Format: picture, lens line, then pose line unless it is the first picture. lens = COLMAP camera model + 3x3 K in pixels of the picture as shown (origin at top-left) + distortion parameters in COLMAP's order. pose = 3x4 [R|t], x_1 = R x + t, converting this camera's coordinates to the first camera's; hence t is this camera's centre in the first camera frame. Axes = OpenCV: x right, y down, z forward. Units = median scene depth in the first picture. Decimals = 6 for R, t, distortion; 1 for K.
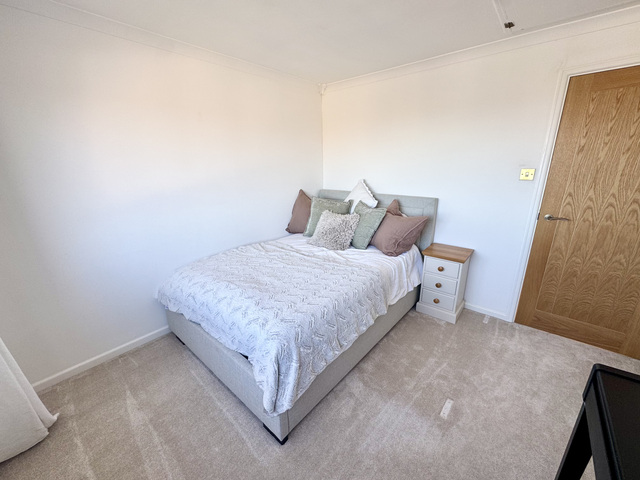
lens RADIAL K [[256.1, 0, 321.0], [0, 256.1, 240.9], [0, 0, 1]] dist [0.000009, 0.000537]
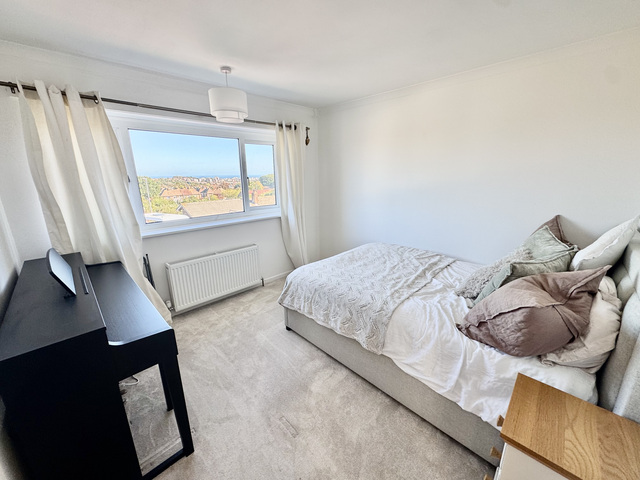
lens RADIAL K [[256.1, 0, 320.4], [0, 256.1, 241.7], [0, 0, 1]] dist [0.000009, 0.000537]
pose [[-0.082630, 0.272851, -0.958501, 0.851135], [-0.285899, 0.914873, 0.285078, -0.217359], [0.954691, 0.297590, 0.002412, 0.639253]]
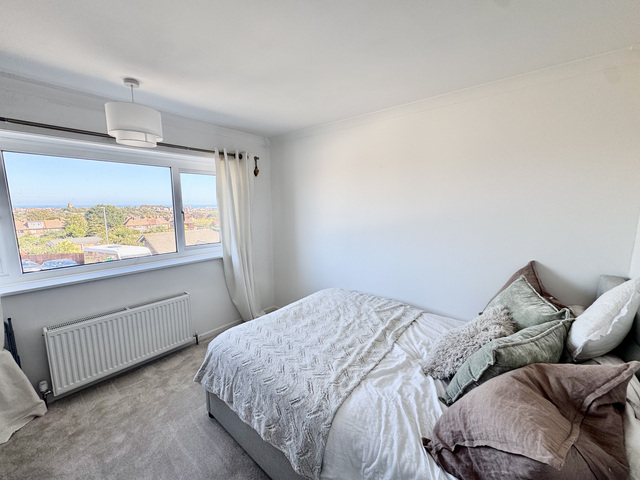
lens RADIAL K [[256.1, 0, 322.3], [0, 256.1, 240.9], [0, 0, 1]] dist [0.000009, 0.000537]
pose [[0.017568, 0.159380, -0.987061, 0.627262], [-0.297411, 0.943360, 0.147031, -0.267059], [0.954588, 0.290980, 0.063974, 0.744714]]
